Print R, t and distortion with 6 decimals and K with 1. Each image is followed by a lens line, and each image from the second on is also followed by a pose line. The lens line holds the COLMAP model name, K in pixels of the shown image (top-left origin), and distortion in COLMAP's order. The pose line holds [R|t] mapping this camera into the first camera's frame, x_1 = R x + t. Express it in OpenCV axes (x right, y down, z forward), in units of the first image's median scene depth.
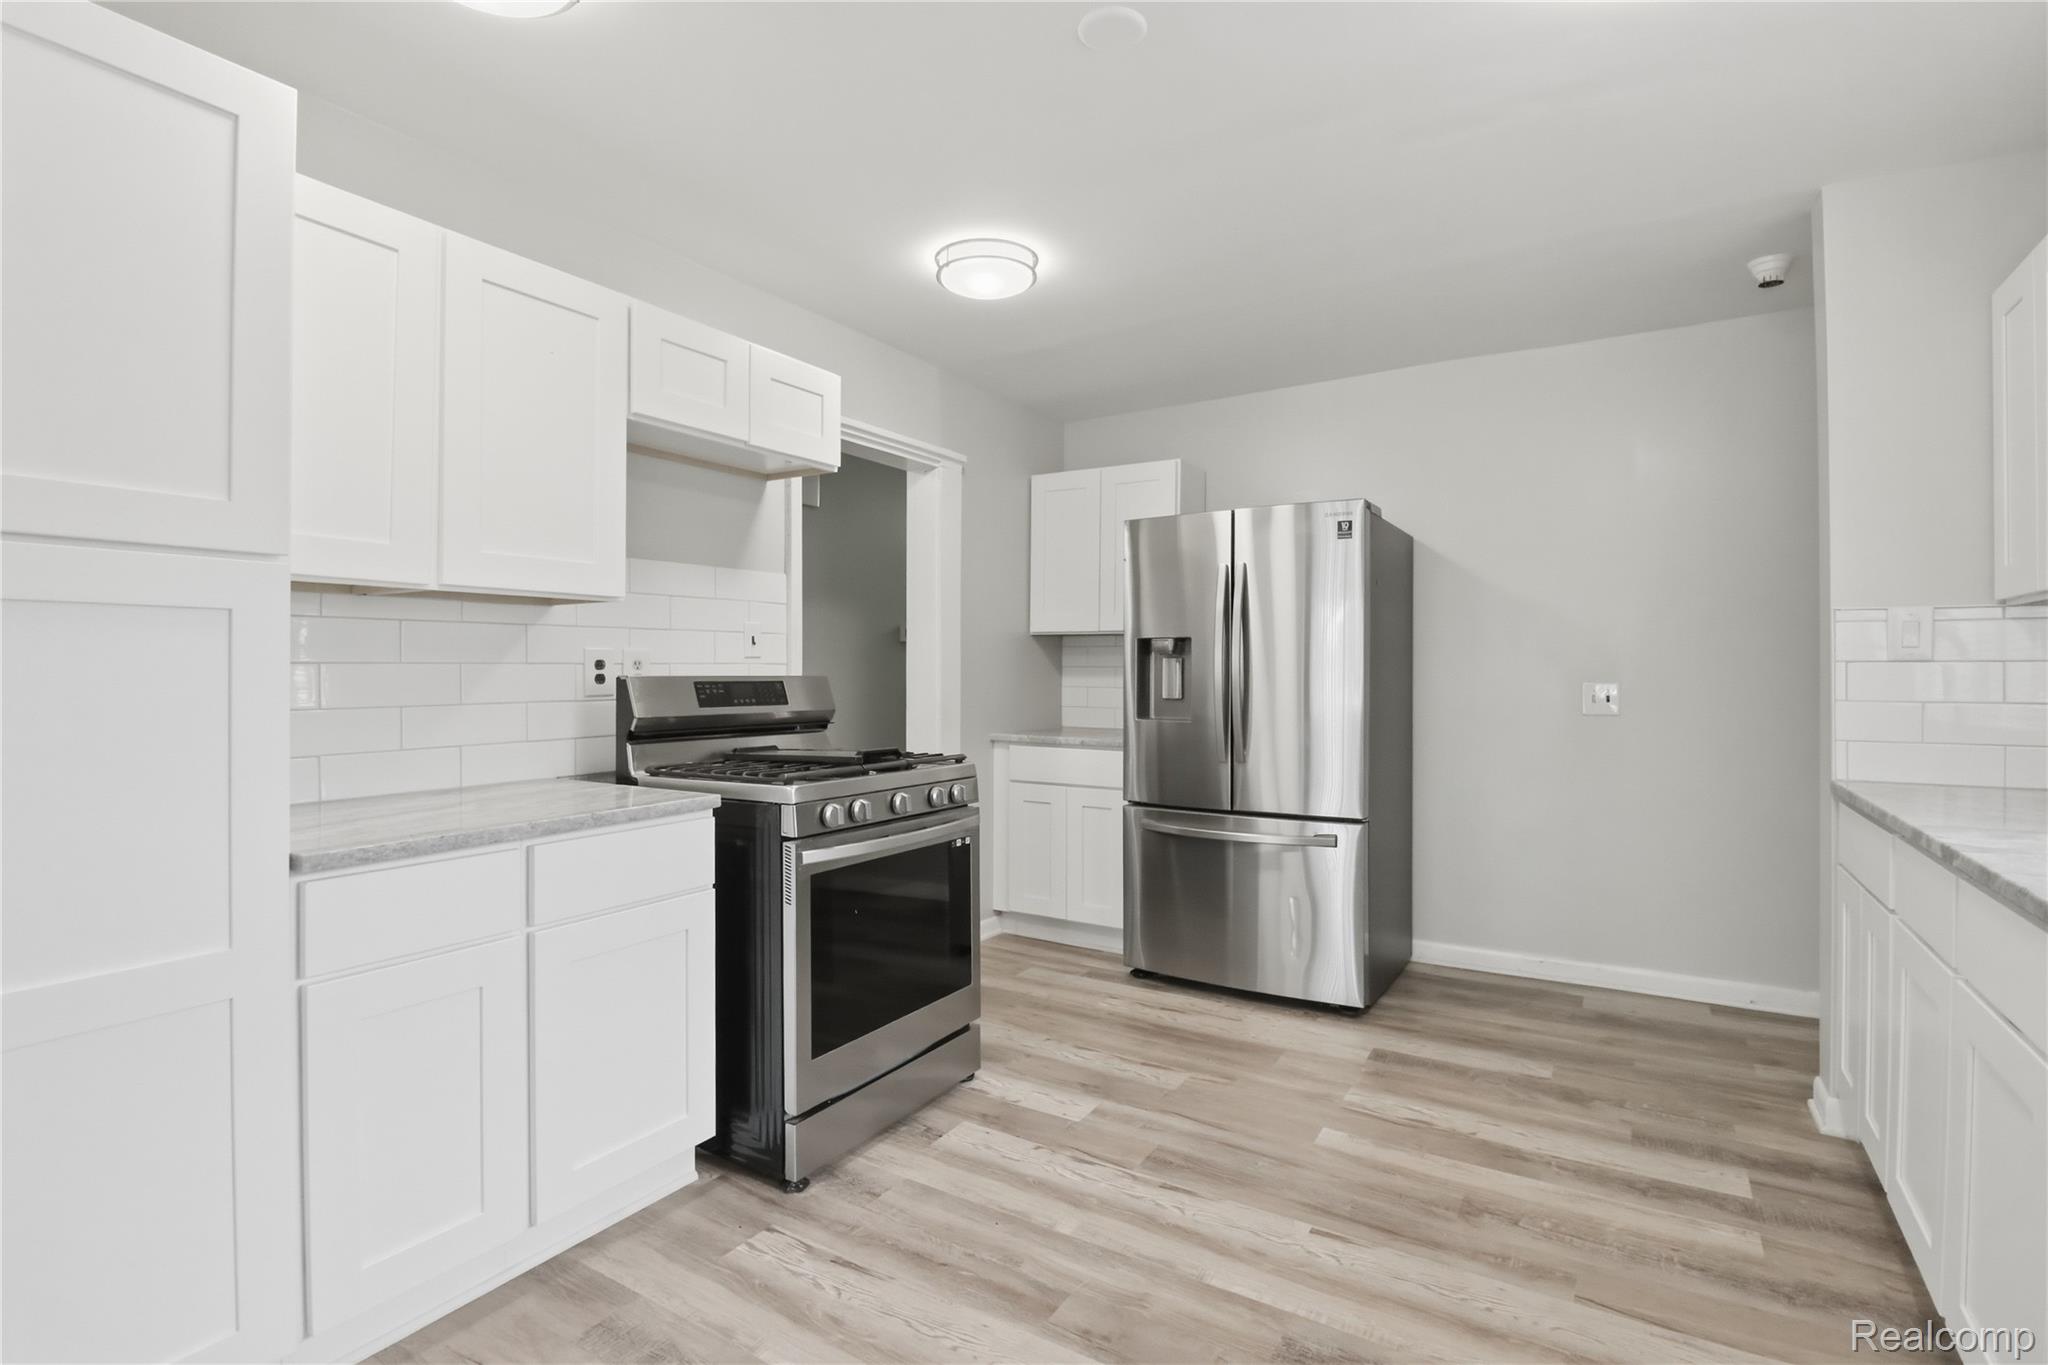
lens RADIAL K [[972.9, 0, 1019.9], [0, 972.9, 670.4], [0, 0, 1]] dist [0.008424, -0.018559]
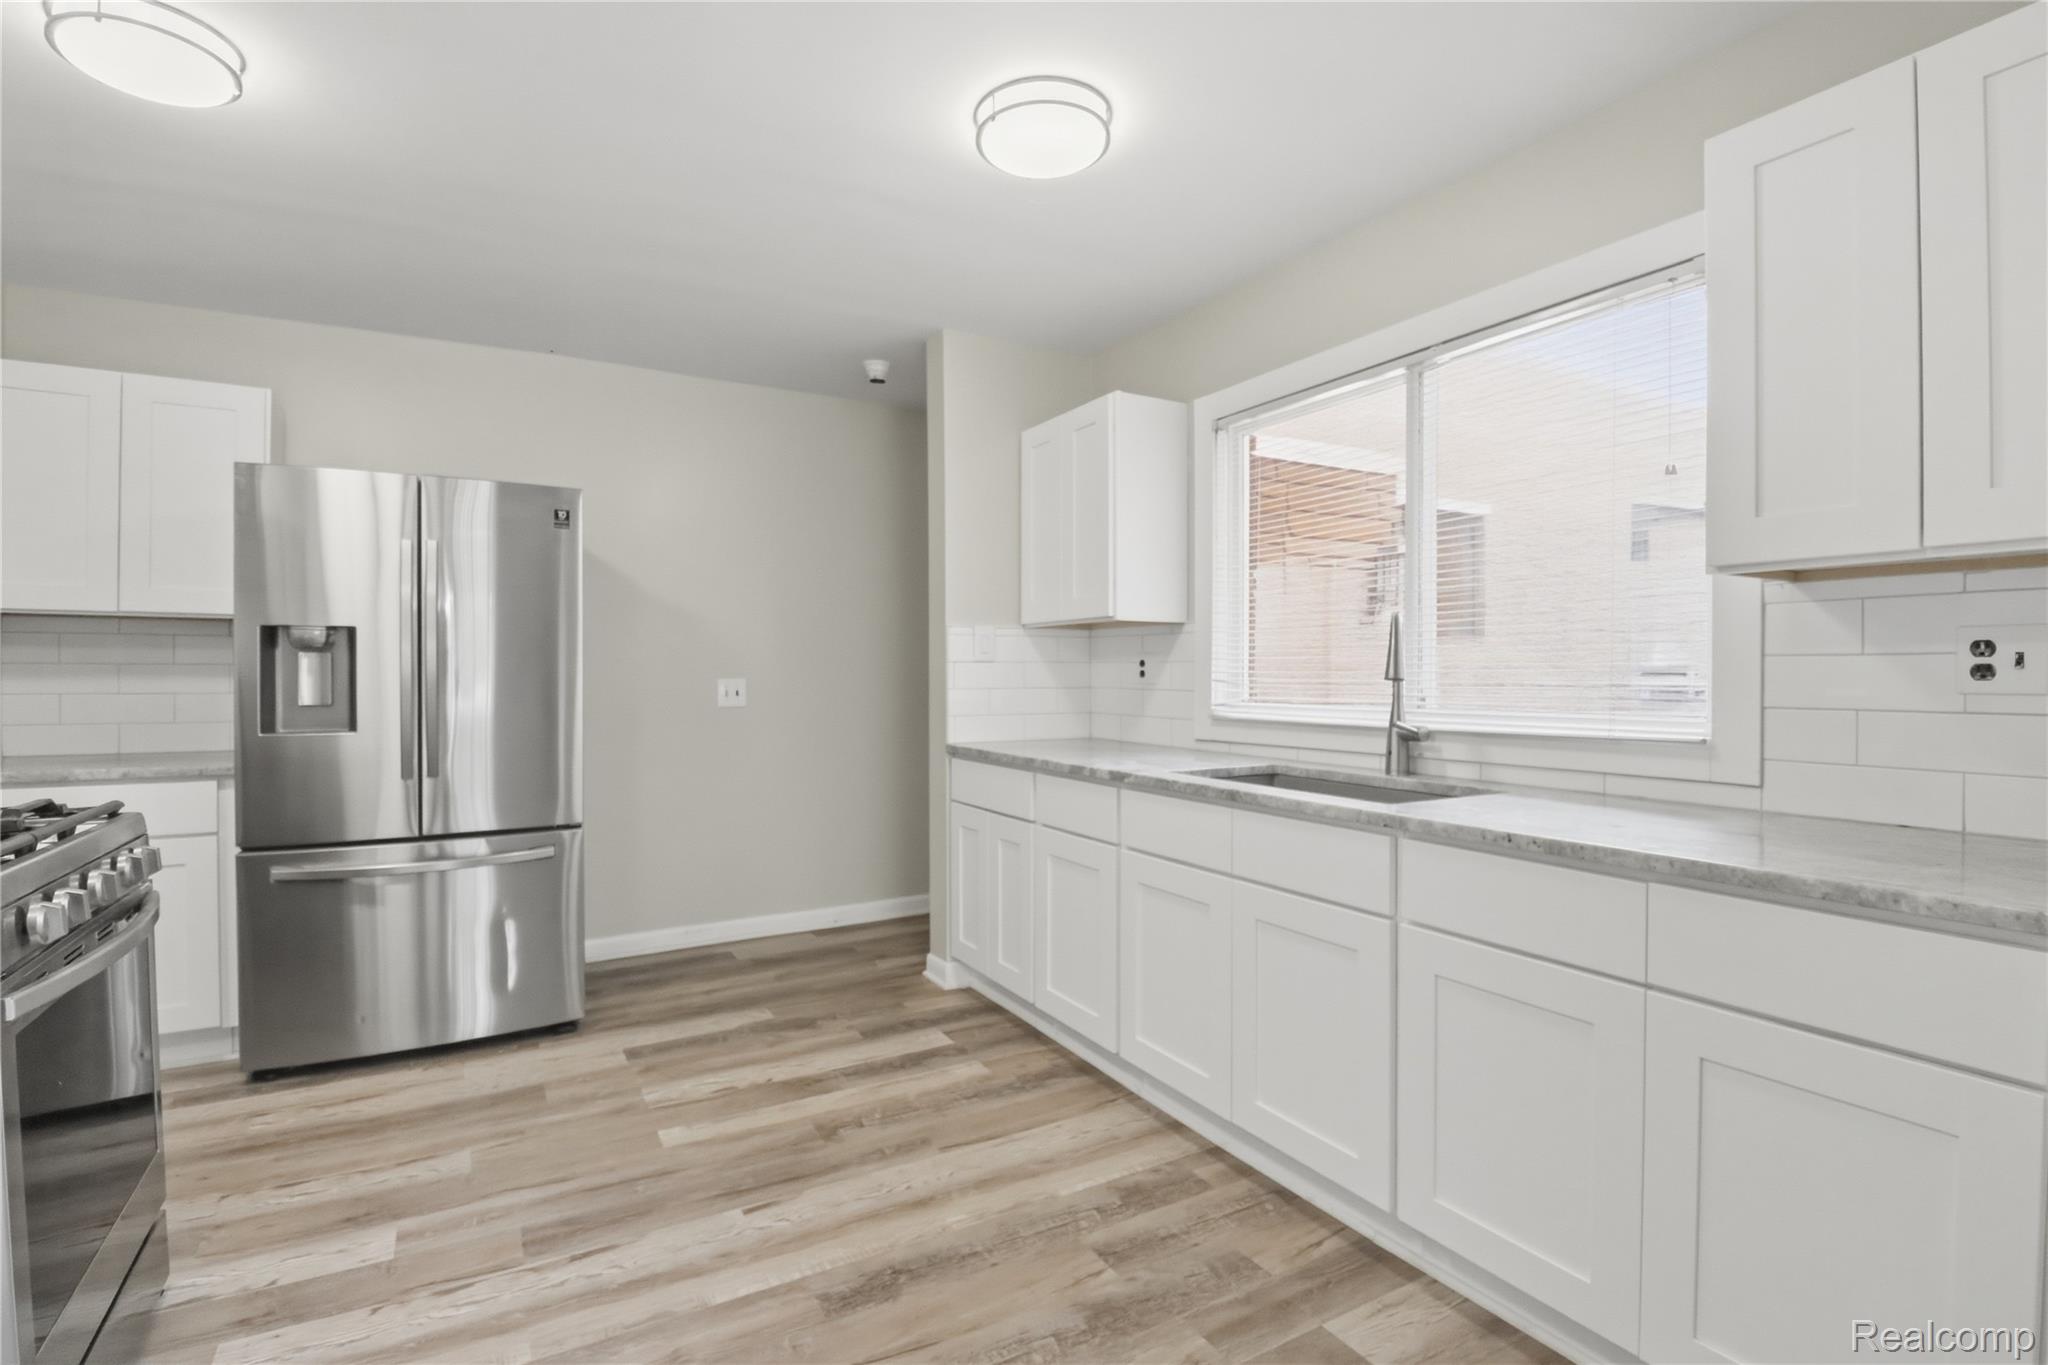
lens RADIAL K [[969.2, 0, 1024.0], [0, 969.2, 682.5], [0, 0, 1]] dist [0.000510, -0.015171]
pose [[0.468330, -0.012492, 0.883465, -0.374217], [0.002062, 0.999913, 0.013046, 0.002843], [-0.883551, -0.004288, 0.468315, 0.214876]]
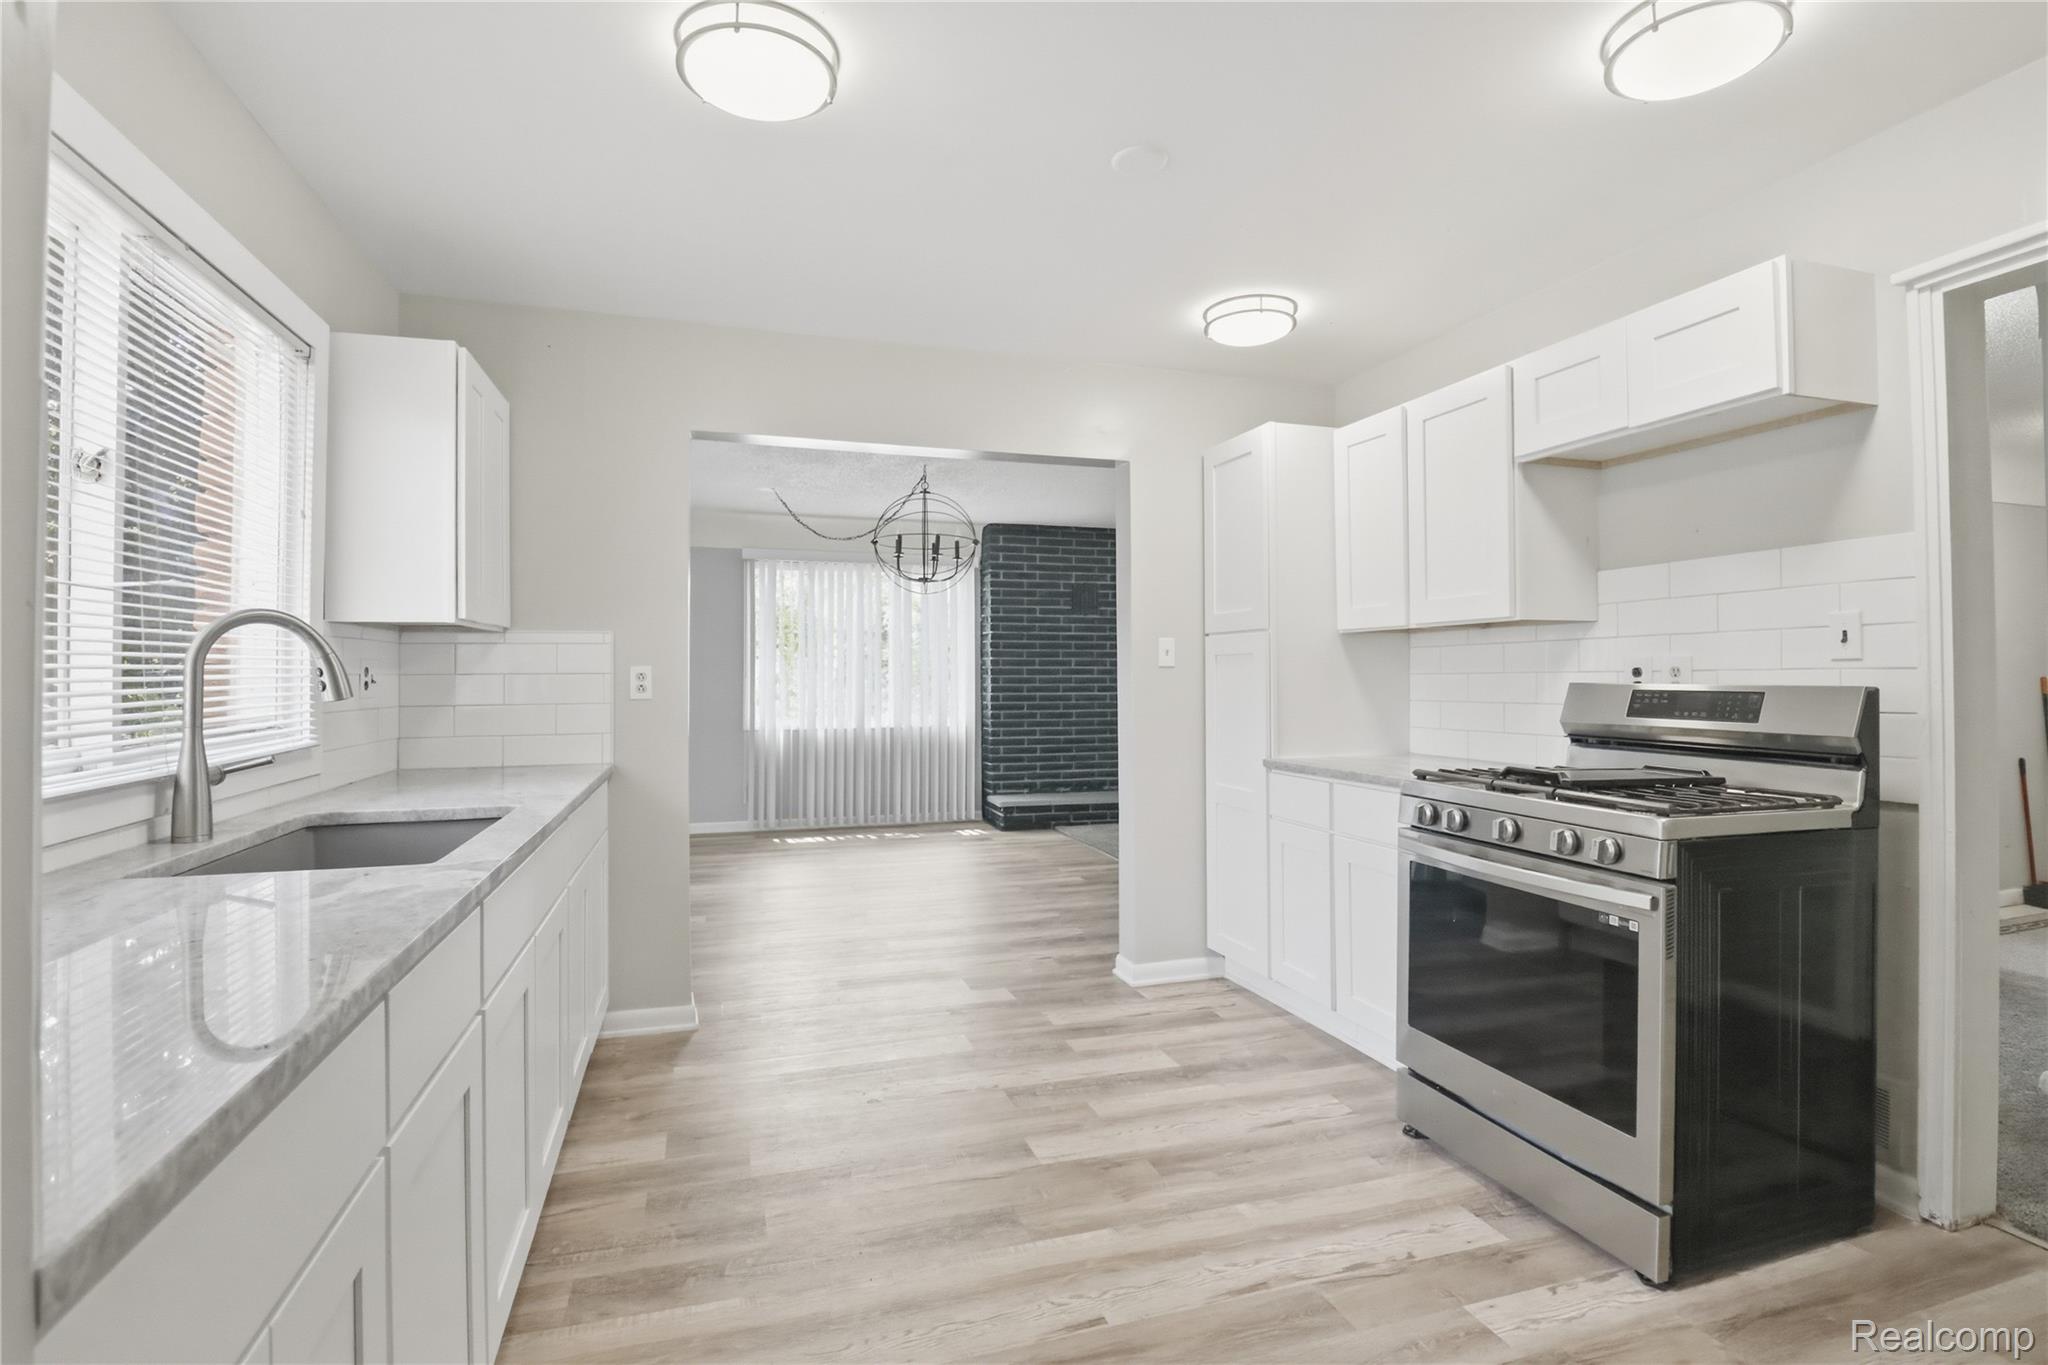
lens RADIAL K [[969.2, 0, 1024.0], [0, 969.2, 682.5], [0, 0, 1]] dist [0.000510, -0.015171]
pose [[-0.643085, 0.004803, -0.765780, 0.826029], [0.001823, 0.999987, 0.004741, -0.002050], [0.765793, 0.001653, -0.643086, 1.229294]]
